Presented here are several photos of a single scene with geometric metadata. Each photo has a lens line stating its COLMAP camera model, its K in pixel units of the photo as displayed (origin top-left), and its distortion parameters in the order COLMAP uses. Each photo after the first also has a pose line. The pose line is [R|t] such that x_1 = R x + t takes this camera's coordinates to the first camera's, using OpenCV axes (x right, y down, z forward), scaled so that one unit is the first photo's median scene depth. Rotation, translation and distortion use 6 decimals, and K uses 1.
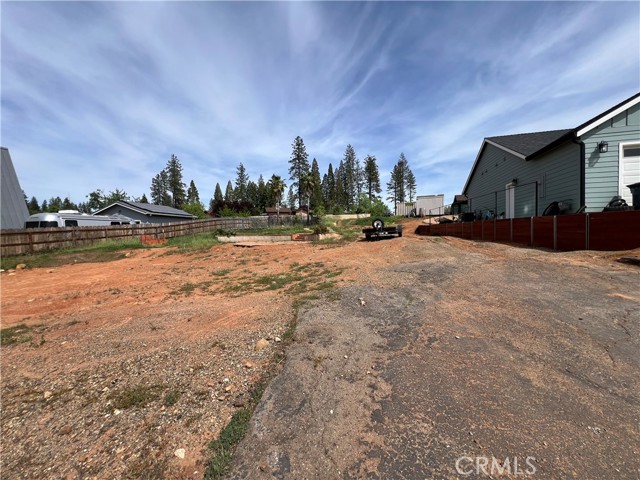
lens RADIAL K [[254.9, 0, 318.1], [0, 254.9, 237.8], [0, 0, 1]] dist [-0.003022, 0.001124]
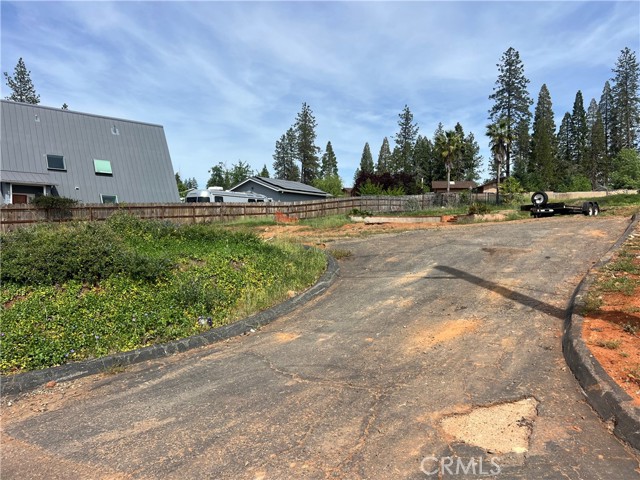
lens RADIAL K [[479.8, 0, 325.3], [0, 479.8, 242.0], [0, 0, 1]] dist [0.044104, -0.031416]
pose [[0.894992, 0.038907, -0.444381, 0.171222], [-0.037101, 0.999230, 0.012764, 0.045425], [0.444536, 0.005063, 0.895747, -0.333181]]
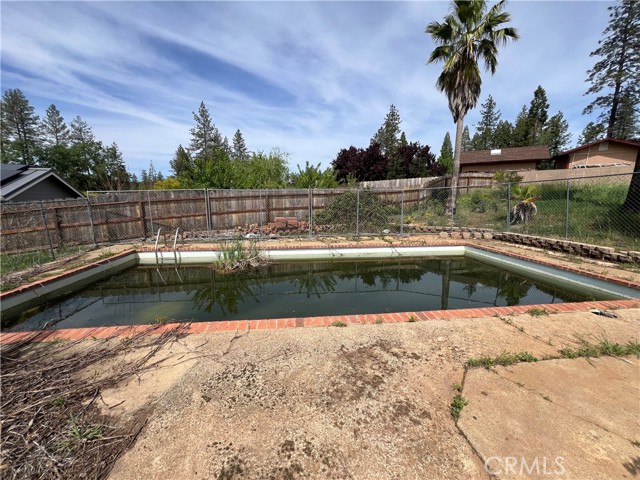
lens RADIAL K [[256.5, 0, 318.3], [0, 256.5, 240.7], [0, 0, 1]] dist [-0.002674, 0.001044]
pose [[0.618661, 0.143752, -0.772395, -0.050805], [-0.025898, 0.986315, 0.162822, -0.093850], [0.785231, -0.080728, 0.613918, 1.162157]]
